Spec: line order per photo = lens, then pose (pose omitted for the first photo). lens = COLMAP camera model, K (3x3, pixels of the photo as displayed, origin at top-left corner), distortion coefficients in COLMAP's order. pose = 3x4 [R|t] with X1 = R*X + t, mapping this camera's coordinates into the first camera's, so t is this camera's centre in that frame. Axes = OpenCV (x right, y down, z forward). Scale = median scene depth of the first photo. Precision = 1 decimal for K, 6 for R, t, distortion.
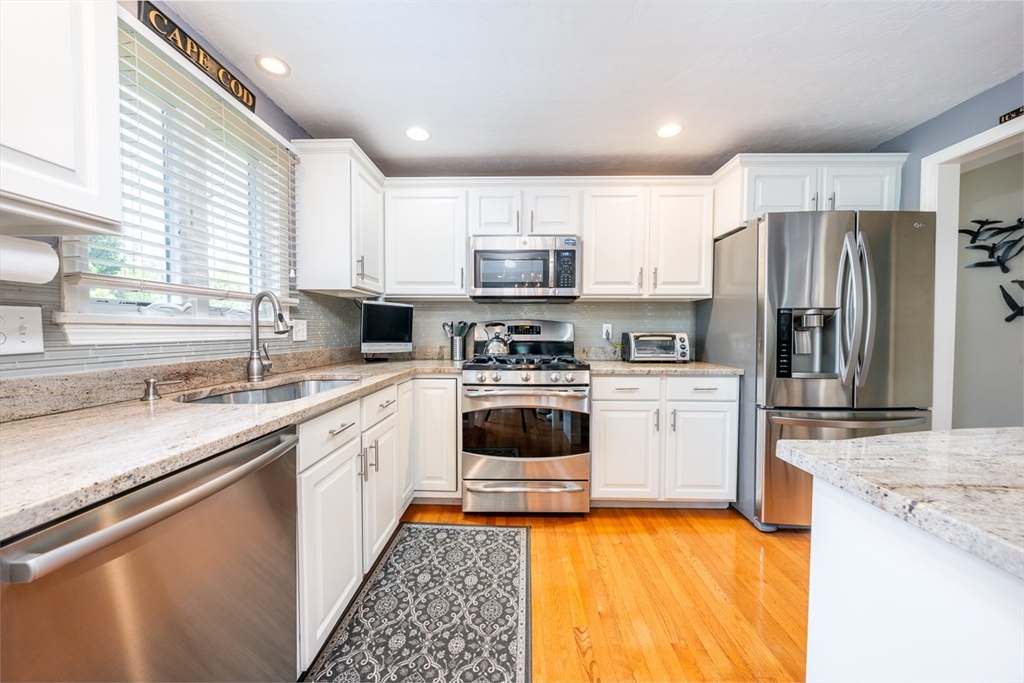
lens RADIAL K [[351.8, 0, 512.0], [0, 351.8, 341.5], [0, 0, 1]] dist [-0.000931, -0.000093]
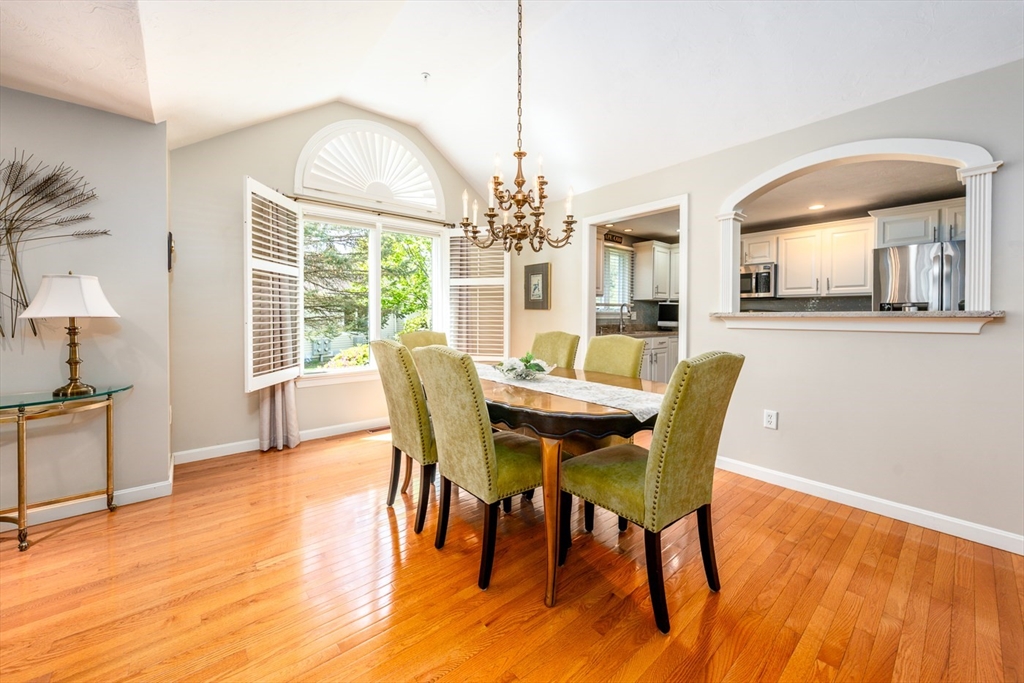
lens RADIAL K [[401.0, 0, 516.7], [0, 401.0, 323.0], [0, 0, 1]] dist [0.000323, 0.000007]
pose [[0.680596, 0.014553, -0.732515, 1.135478], [-0.027017, 0.999621, -0.005242, 0.071791], [0.732161, 0.023358, 0.680731, -1.917345]]
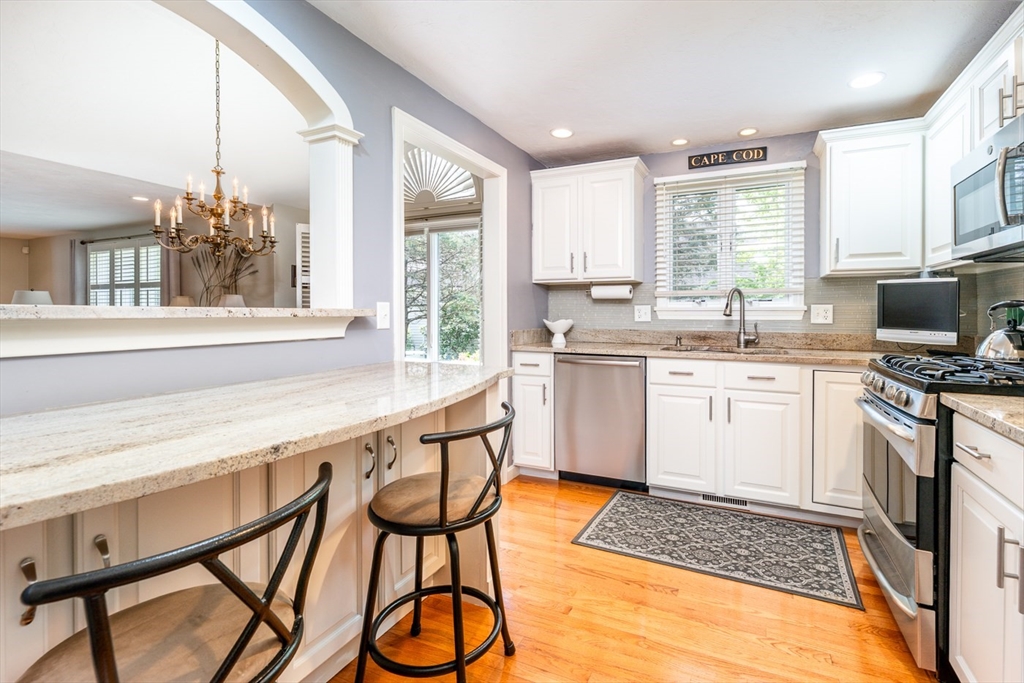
lens RADIAL K [[476.1, 0, 536.0], [0, 476.1, 318.4], [0, 0, 1]] dist [0.013974, 0.000051]
pose [[-0.401231, 0.017066, -0.915818, 1.334379], [-0.029532, 0.999066, 0.031555, -0.045422], [0.915501, 0.039707, -0.400352, 0.907967]]
